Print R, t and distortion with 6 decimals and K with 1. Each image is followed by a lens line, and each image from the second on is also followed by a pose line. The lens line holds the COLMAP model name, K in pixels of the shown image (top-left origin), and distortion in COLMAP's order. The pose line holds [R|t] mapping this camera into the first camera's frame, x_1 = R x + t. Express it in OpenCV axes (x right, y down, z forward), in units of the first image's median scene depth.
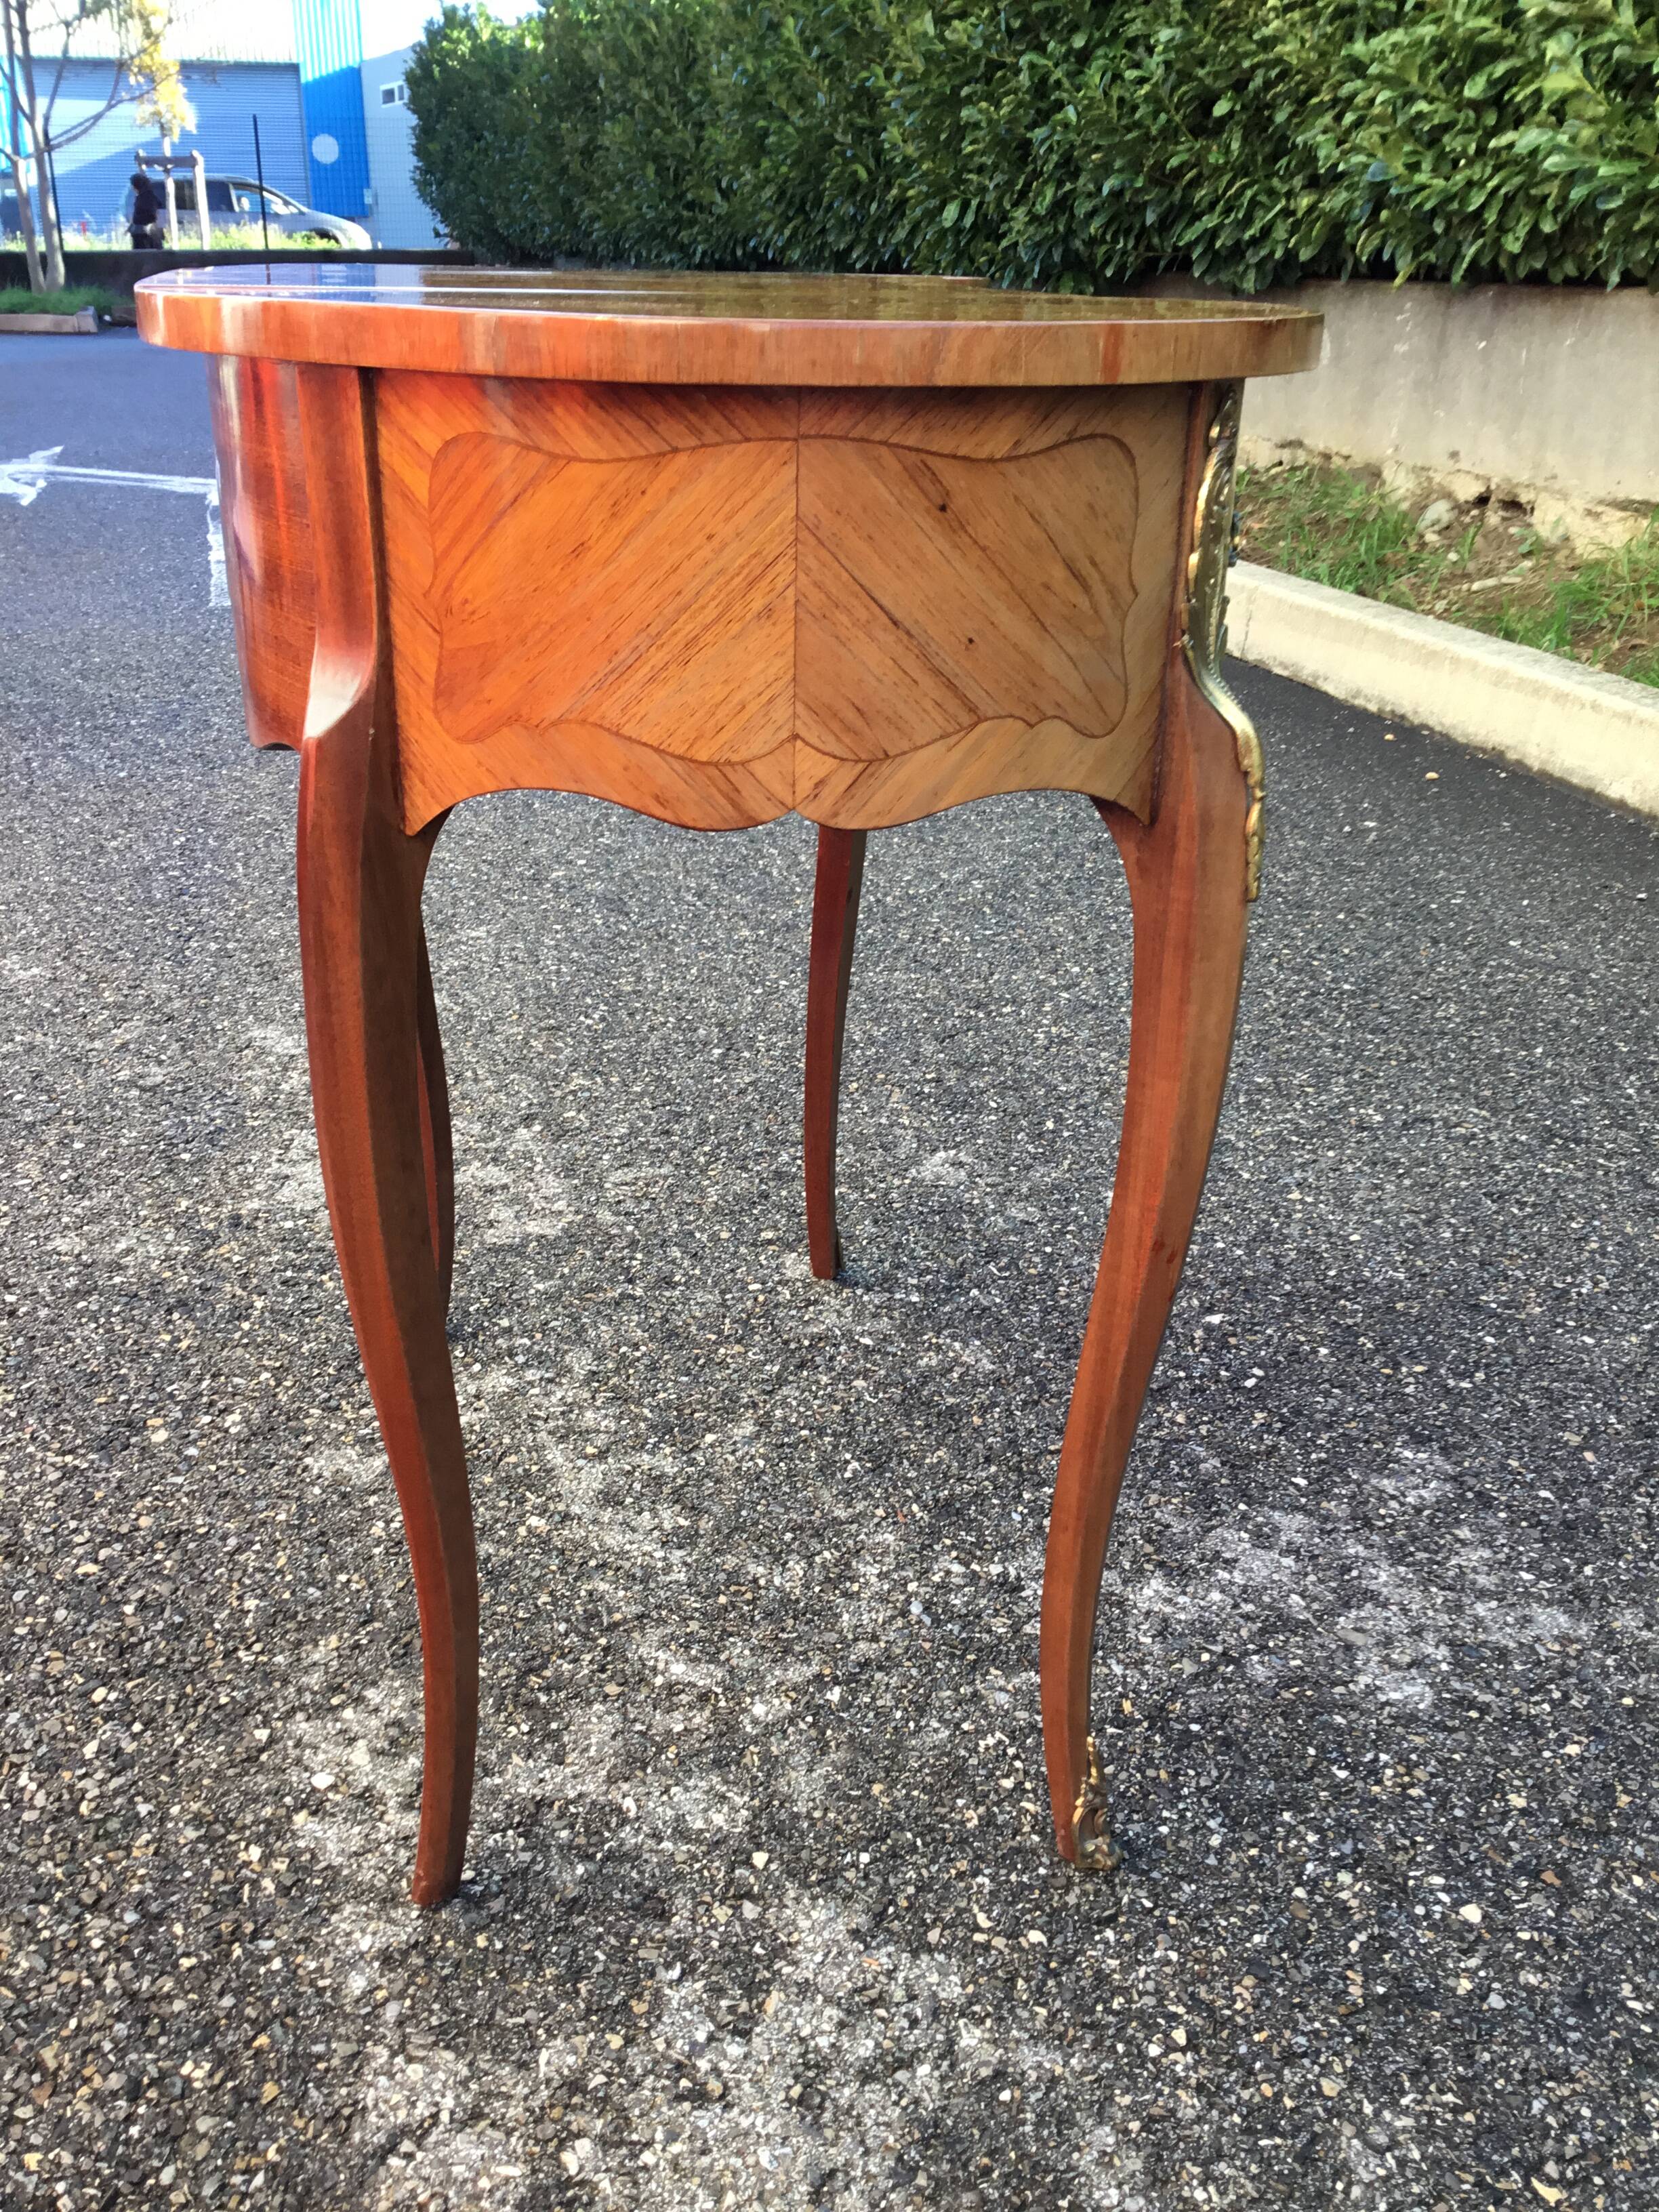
lens RADIAL K [[1988.2, 0, 818.2], [0, 1988.2, 1164.5], [0, 0, 1]] dist [0.153221, -0.325545]
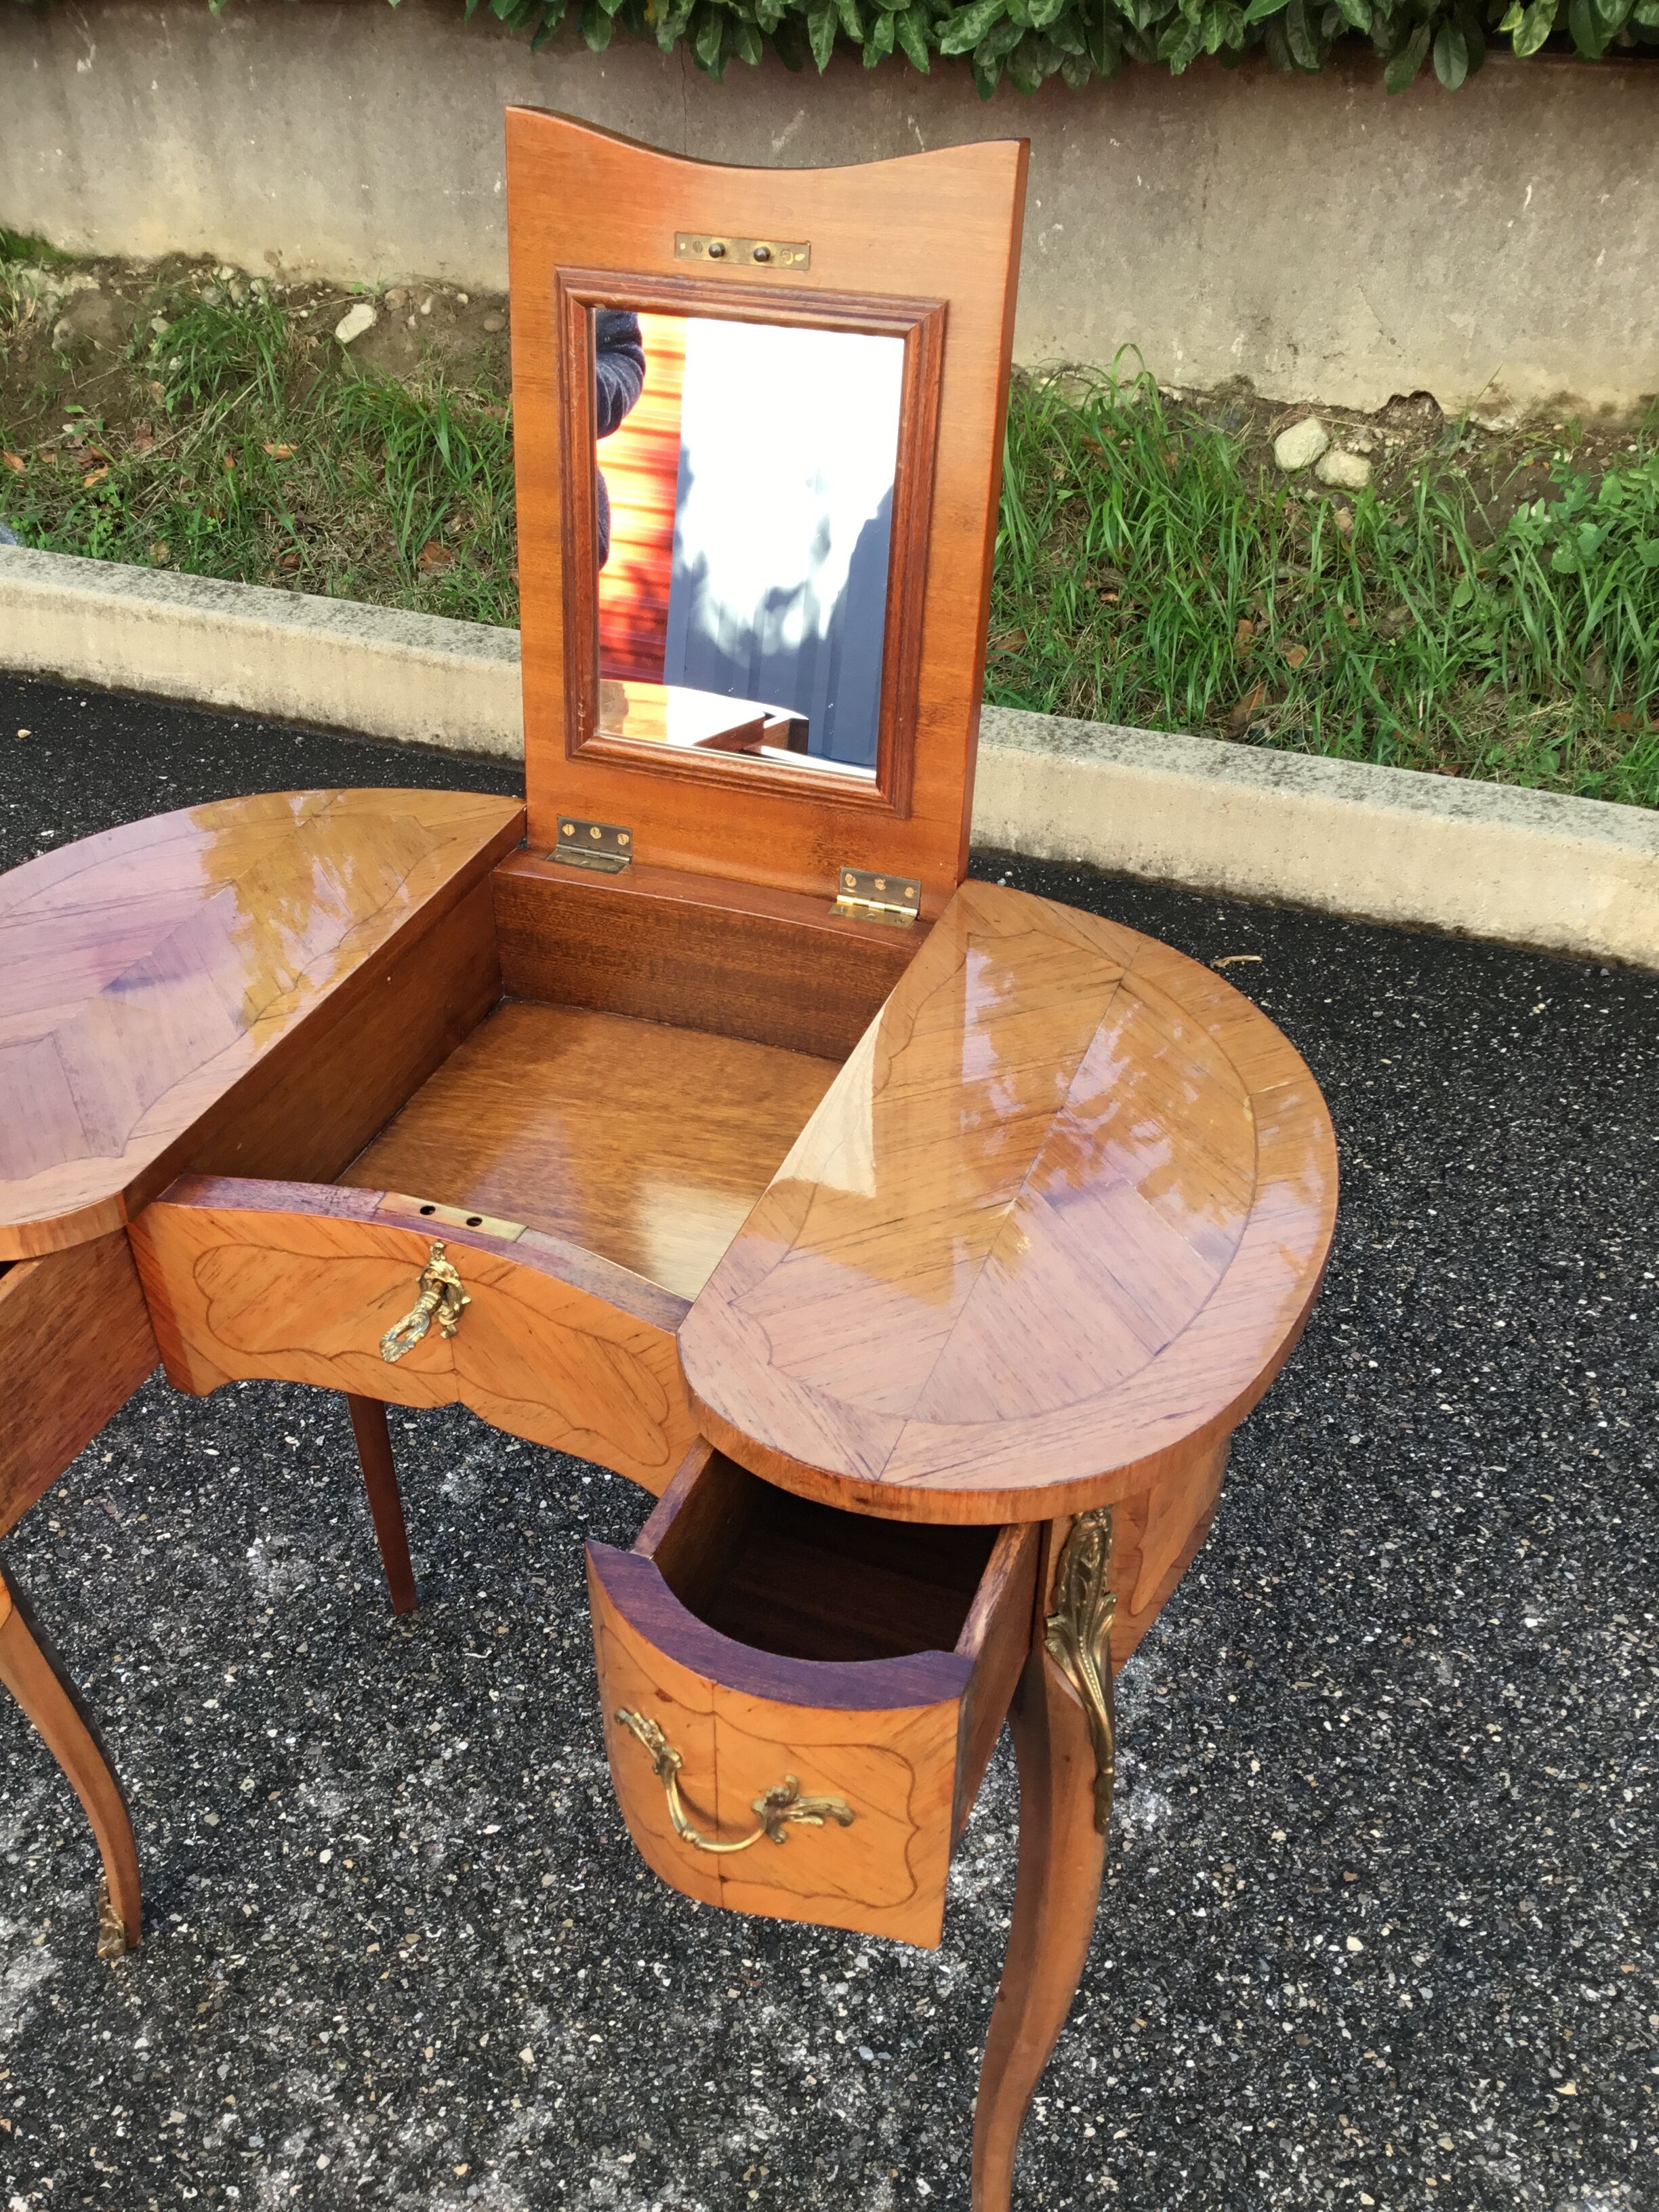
lens RADIAL K [[2023.5, 0, 829.5], [0, 2023.5, 1106.0], [0, 0, 1]] dist [0.070097, -0.122857]
pose [[0.583699, -0.498372, 0.641031, -0.450910], [0.348181, 0.866835, 0.356884, -0.679806], [-0.733530, 0.014882, 0.679495, 0.257051]]
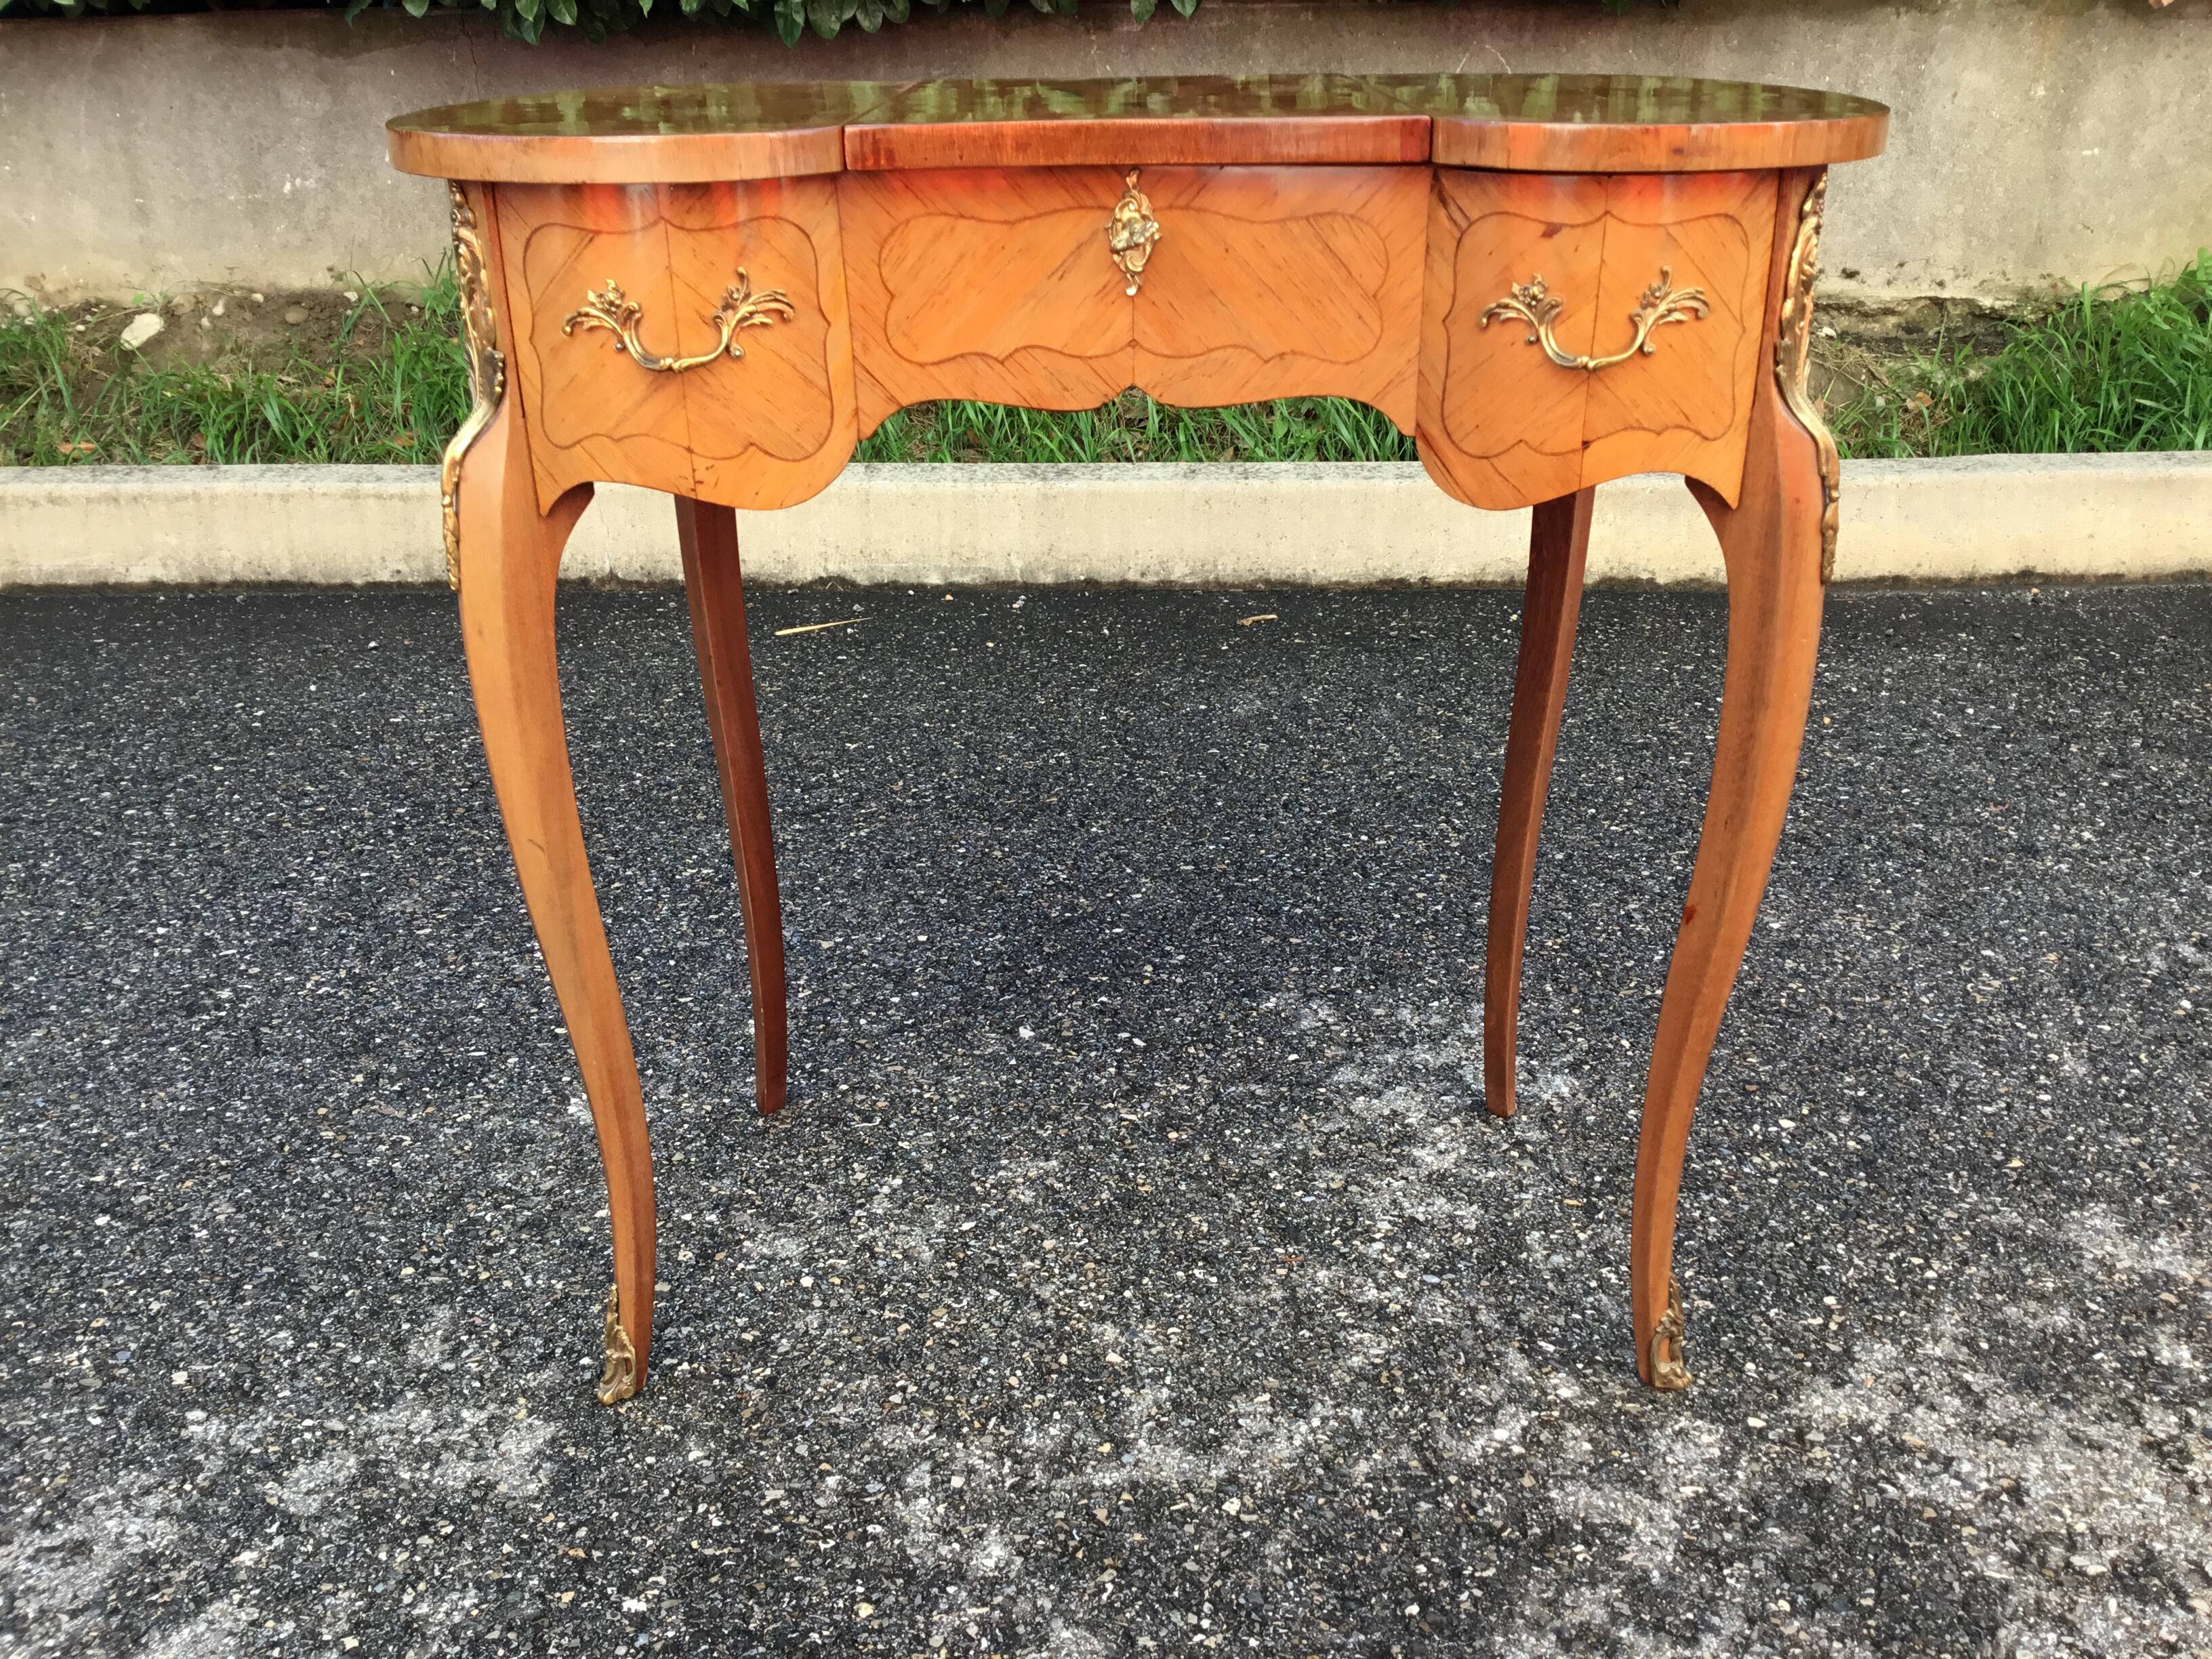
lens RADIAL K [[1988.2, 0, 1139.2], [0, 1988.2, 838.4], [0, 0, 1]] dist [0.153221, -0.325545]
pose [[0.258688, -0.409007, 0.875096, -0.913011], [0.414638, 0.865244, 0.281831, -0.388867], [-0.872442, 0.289942, 0.393418, 0.675256]]
